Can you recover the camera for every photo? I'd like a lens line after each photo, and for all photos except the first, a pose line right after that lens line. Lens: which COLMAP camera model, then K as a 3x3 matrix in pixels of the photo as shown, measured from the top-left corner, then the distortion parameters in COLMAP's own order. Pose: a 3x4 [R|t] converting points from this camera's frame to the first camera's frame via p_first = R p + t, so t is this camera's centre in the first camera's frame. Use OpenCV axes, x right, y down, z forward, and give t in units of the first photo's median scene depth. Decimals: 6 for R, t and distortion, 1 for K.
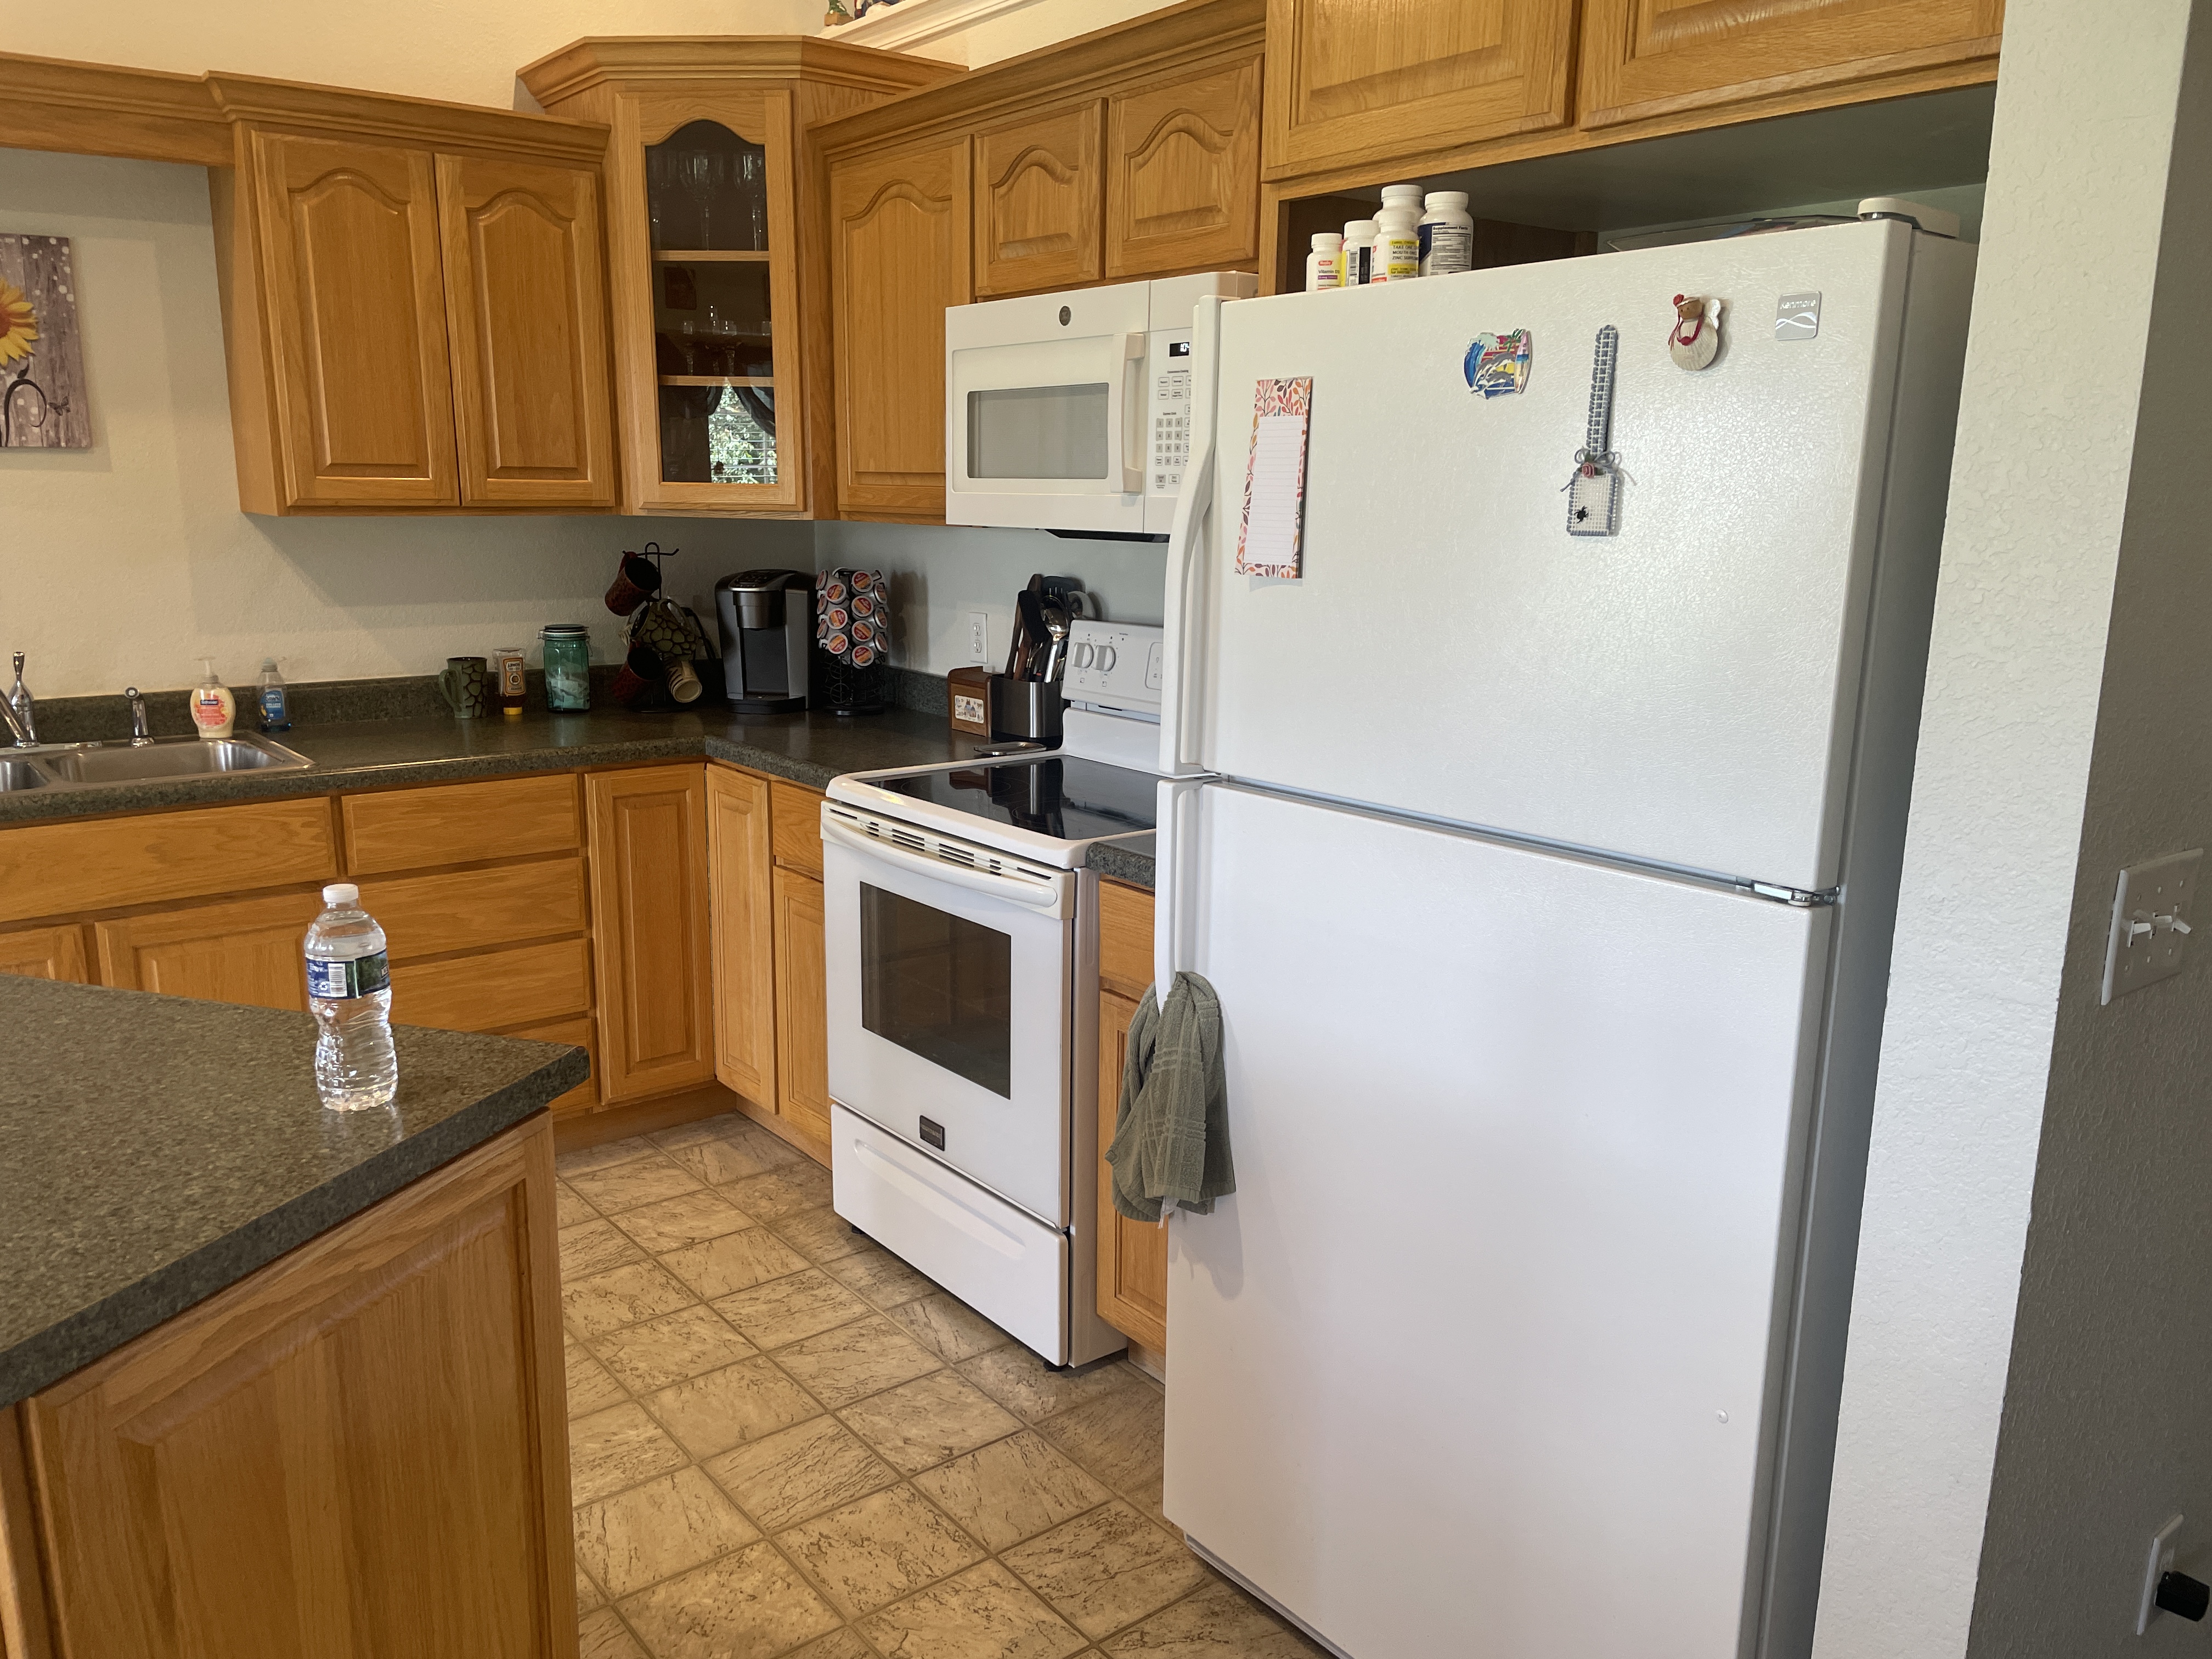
lens RADIAL K [[1670.5, 0, 1074.7], [0, 1670.5, 852.8], [0, 0, 1]] dist [0.093626, -0.122196]
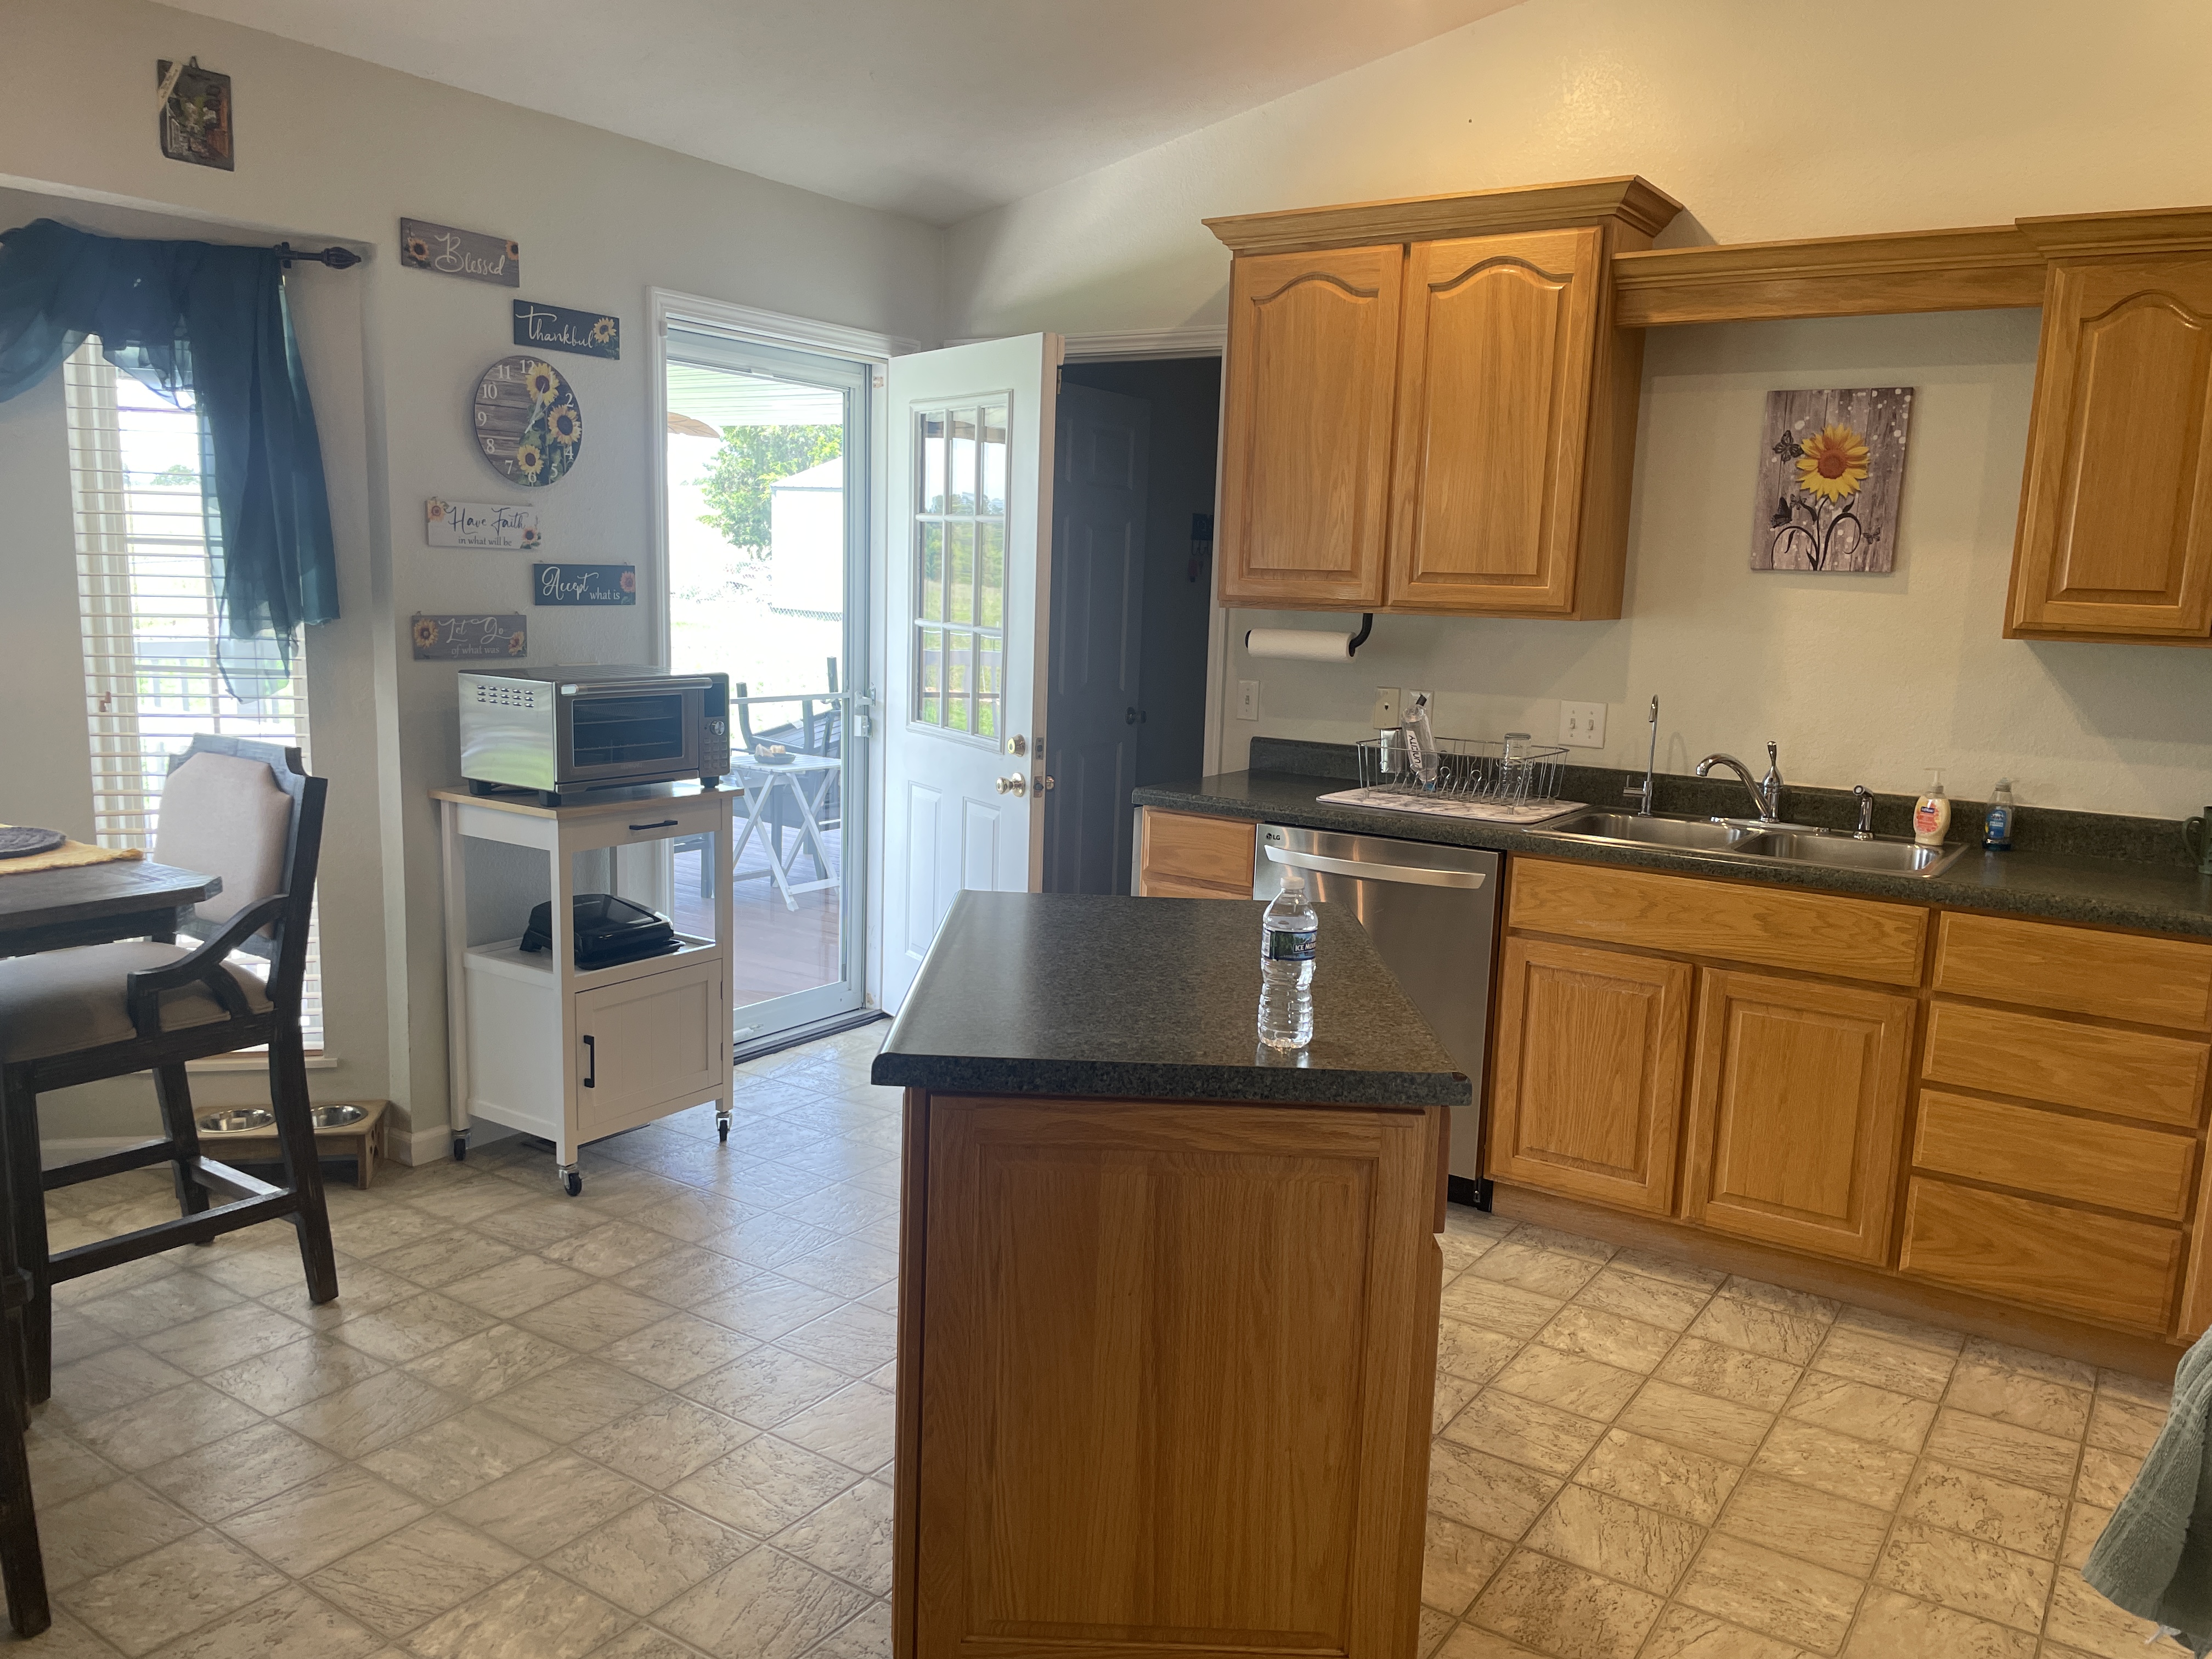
lens RADIAL K [[1670.5, 0, 1120.5], [0, 1670.5, 853.1], [0, 0, 1]] dist [0.093626, -0.122196]
pose [[0.319470, 0.162465, -0.933565, 0.361137], [-0.238650, 0.967232, 0.086657, -0.038729], [0.917053, 0.195111, 0.347774, 0.200862]]
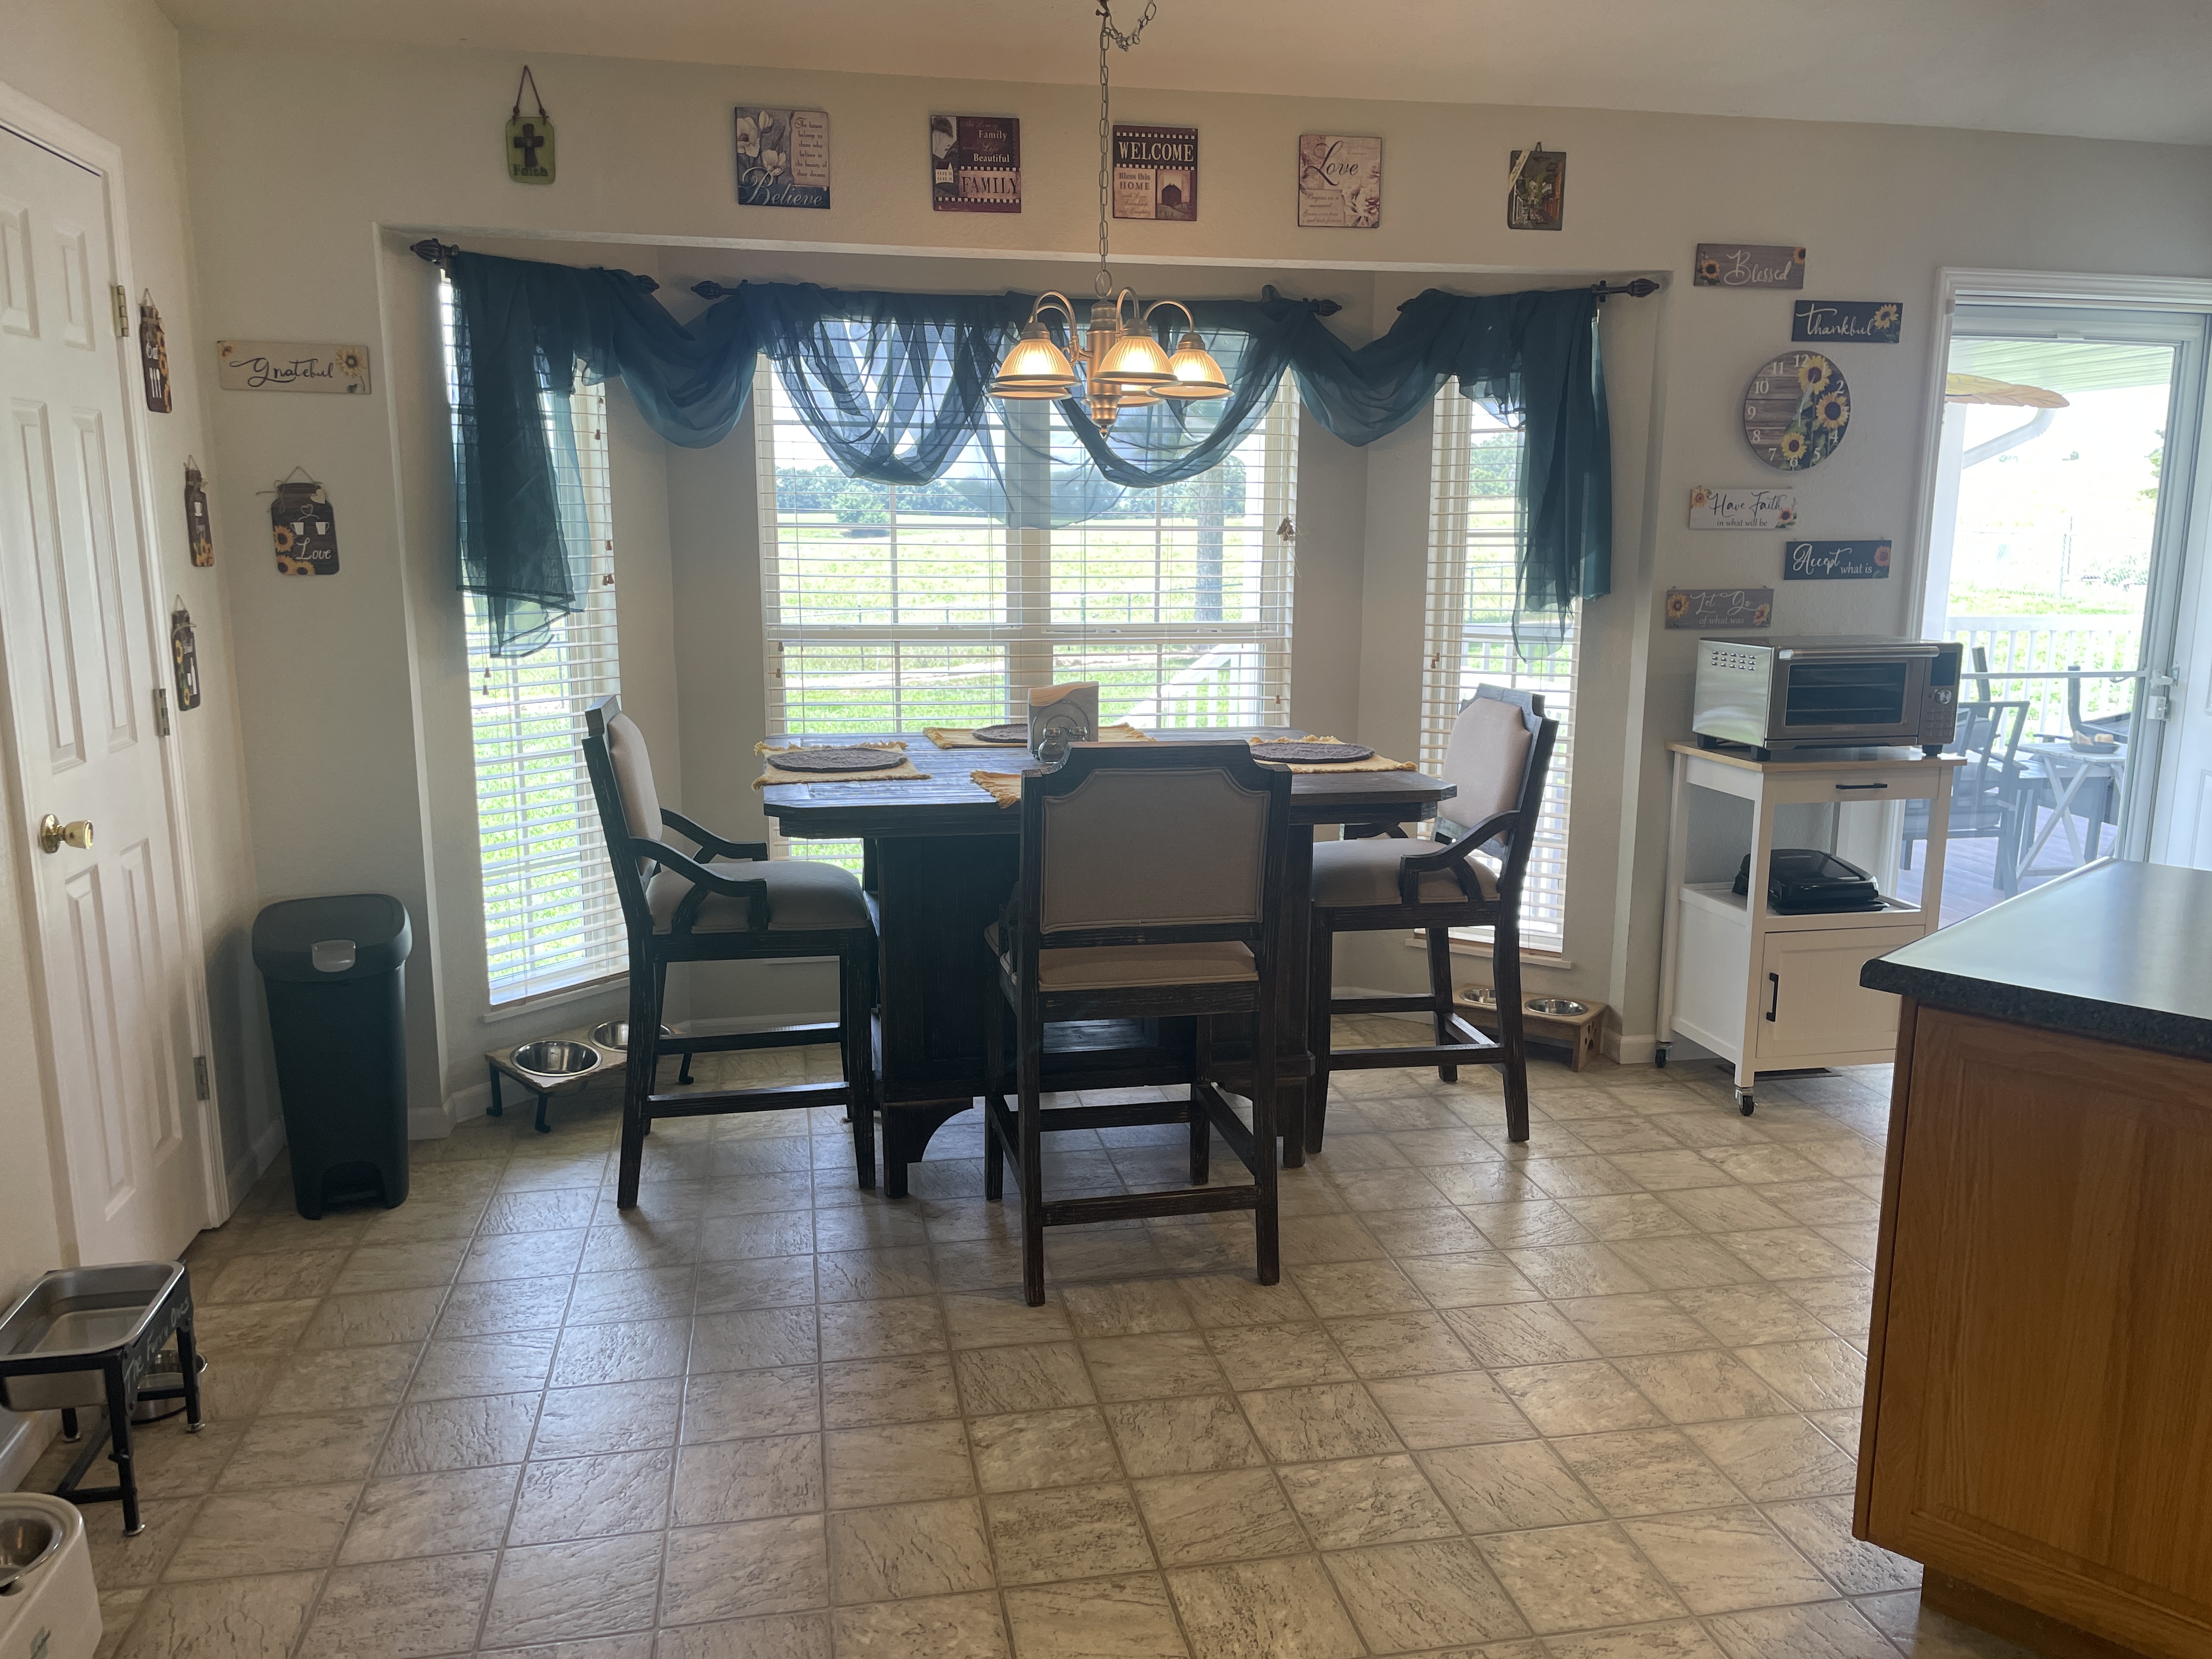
lens RADIAL K [[1670.5, 0, 1108.4], [0, 1670.5, 852.2], [0, 0, 1]] dist [0.093626, -0.122196]
pose [[-0.448595, 0.158309, -0.879603, 0.572695], [-0.202343, 0.940642, 0.272489, -0.068751], [0.870529, 0.300218, -0.389934, 0.382678]]
